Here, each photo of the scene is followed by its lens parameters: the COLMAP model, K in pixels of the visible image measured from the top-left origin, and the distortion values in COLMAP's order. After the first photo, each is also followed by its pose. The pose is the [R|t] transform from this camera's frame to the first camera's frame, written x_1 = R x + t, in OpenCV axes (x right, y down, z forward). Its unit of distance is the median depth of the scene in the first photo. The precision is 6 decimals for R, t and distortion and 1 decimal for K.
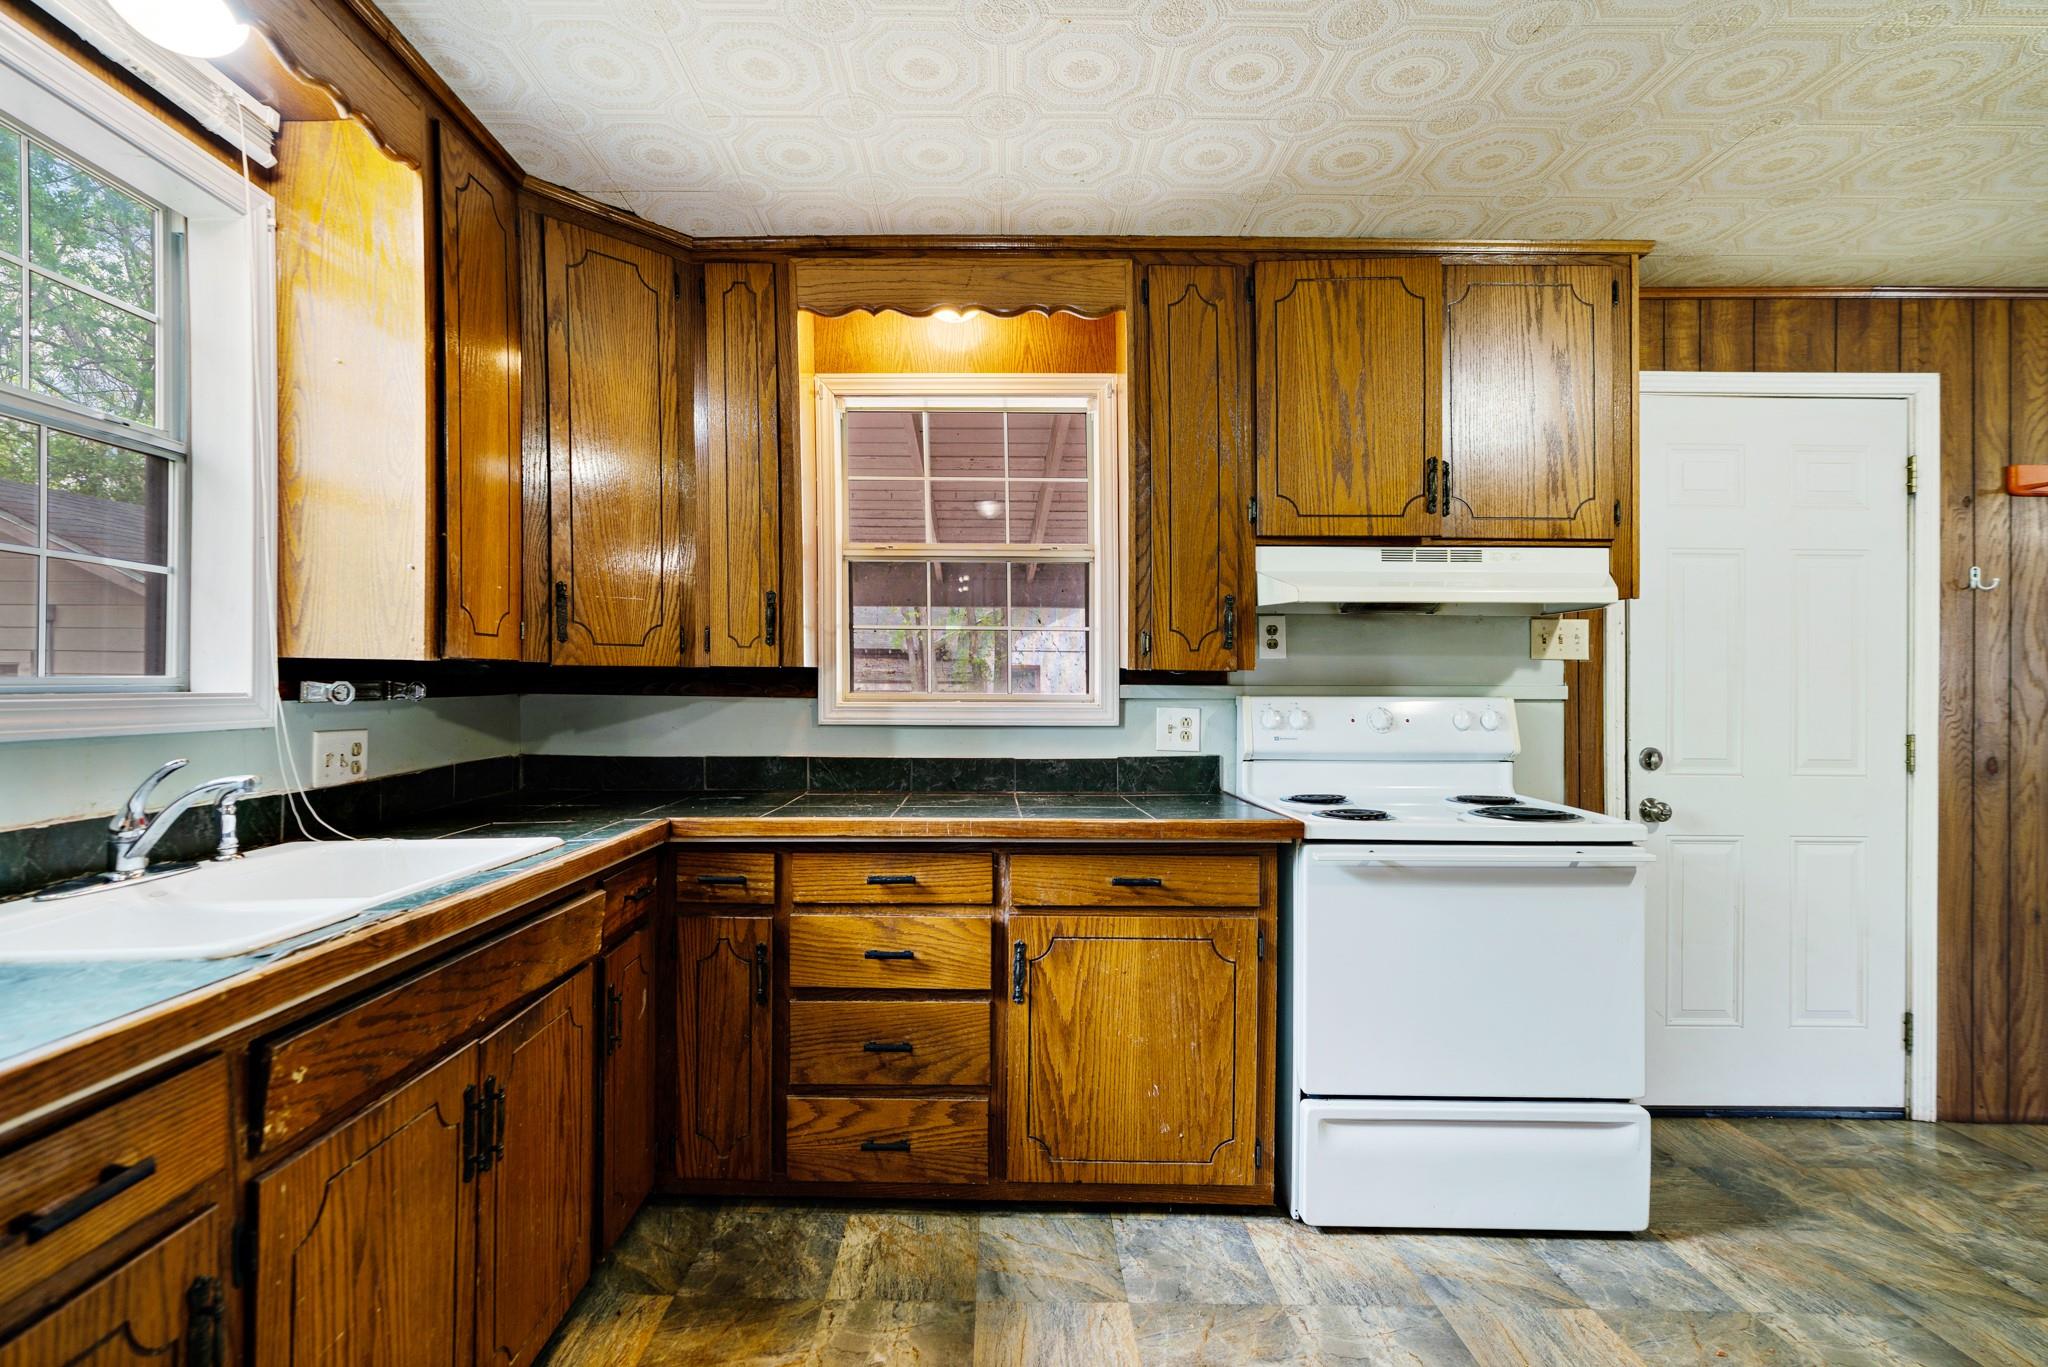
lens RADIAL K [[974.9, 0, 1020.3], [0, 974.9, 659.4], [0, 0, 1]] dist [0.004042, 0.001373]
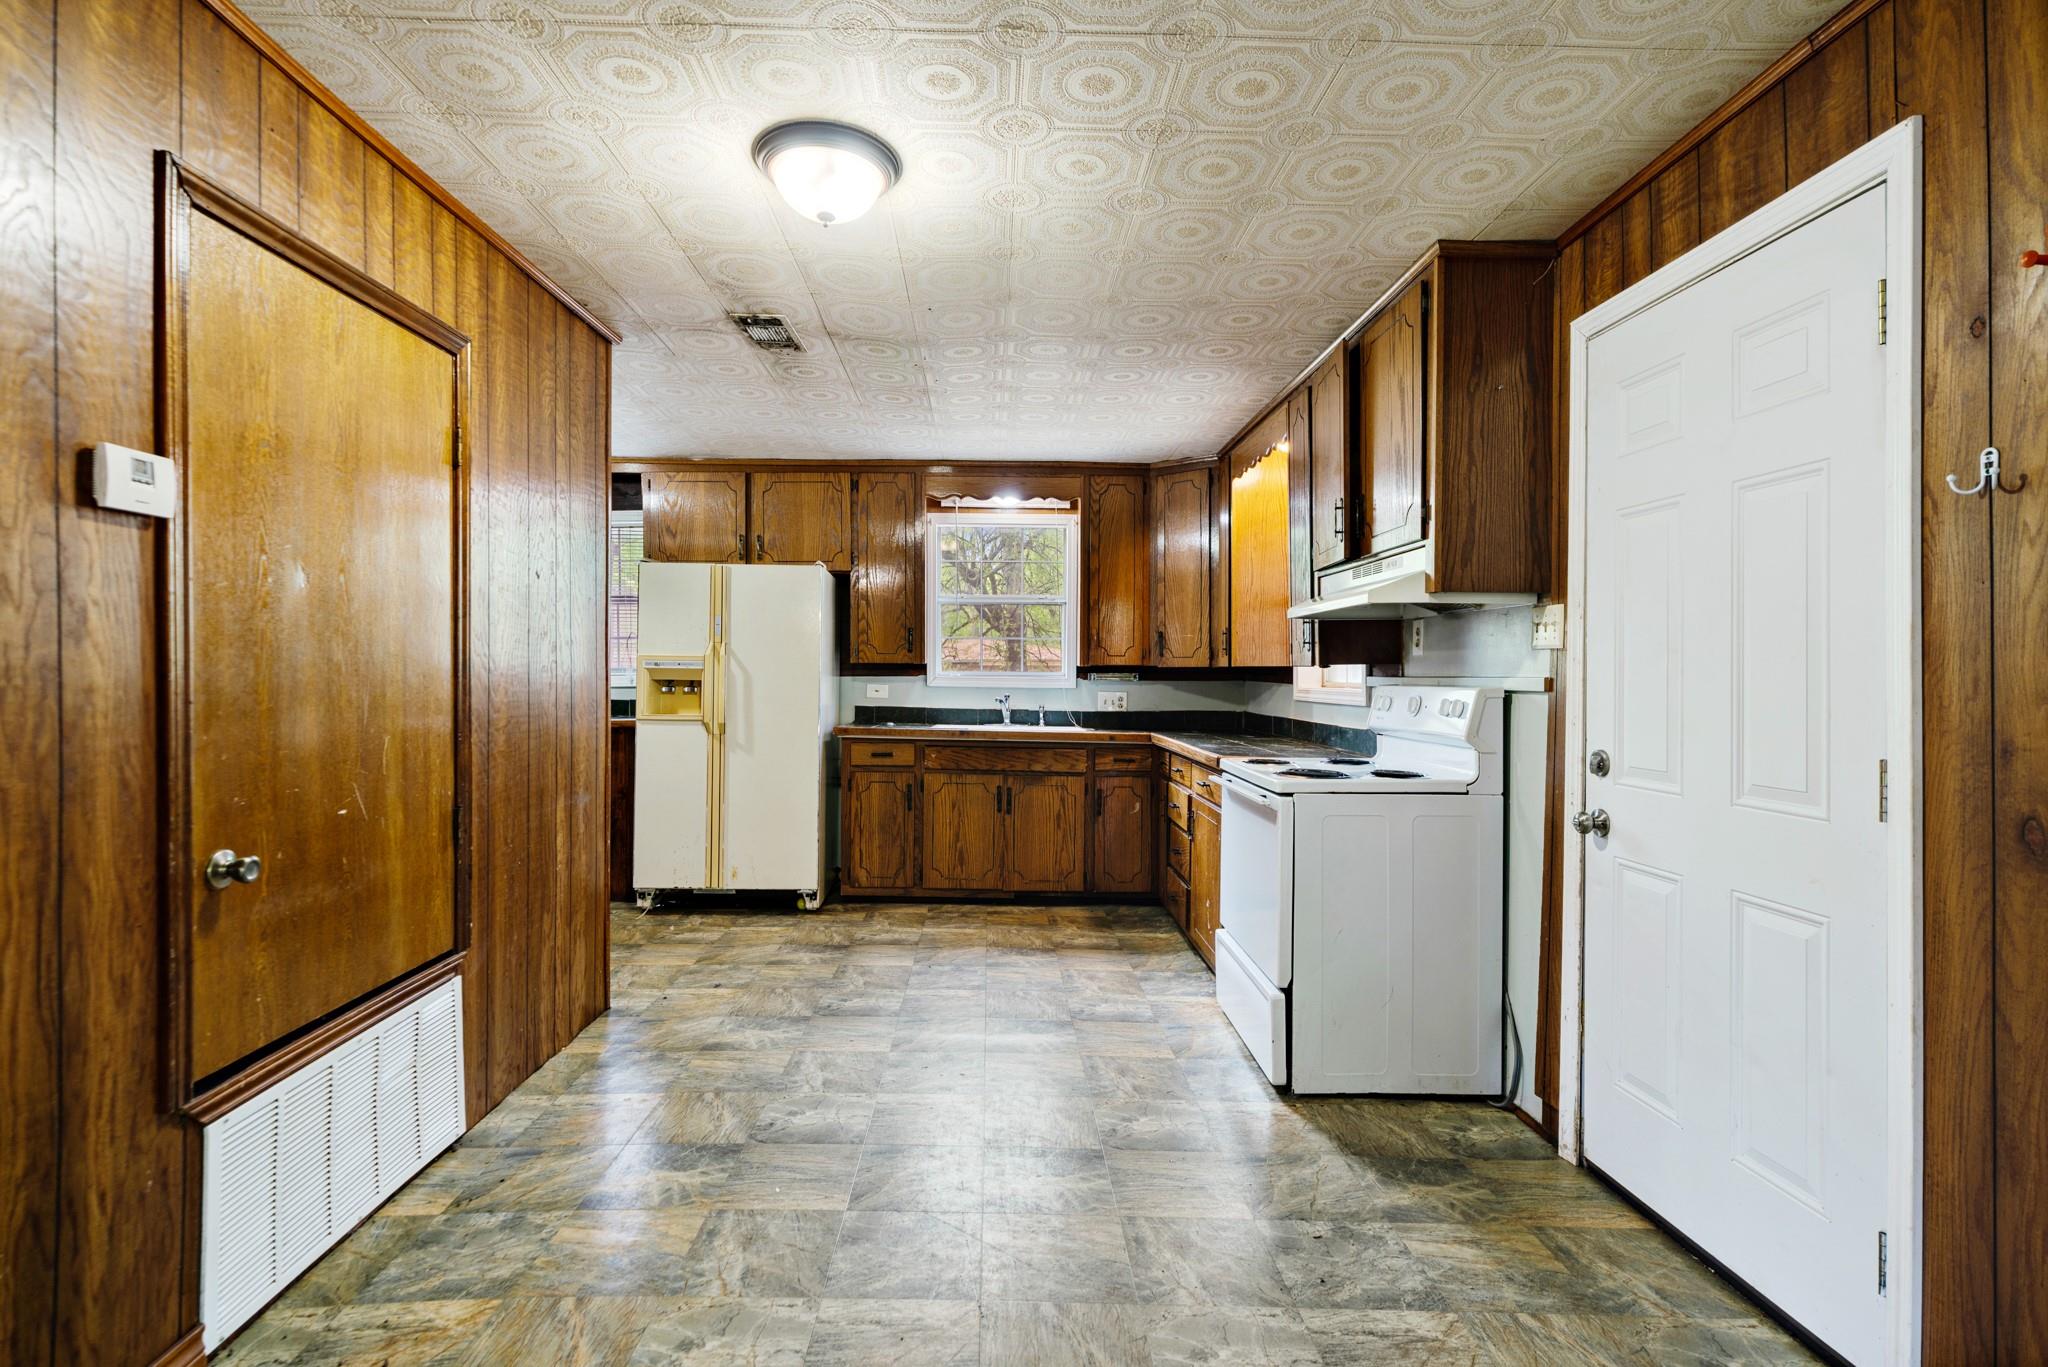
lens RADIAL K [[961.8, 0, 1035.0], [0, 961.8, 687.6], [0, 0, 1]] dist [-0.004403, -0.001595]
pose [[0.058959, 0.009106, -0.998219, 1.452969], [0.007954, 0.999922, 0.009591, 0.025835], [0.998229, -0.008505, 0.058882, 0.464542]]
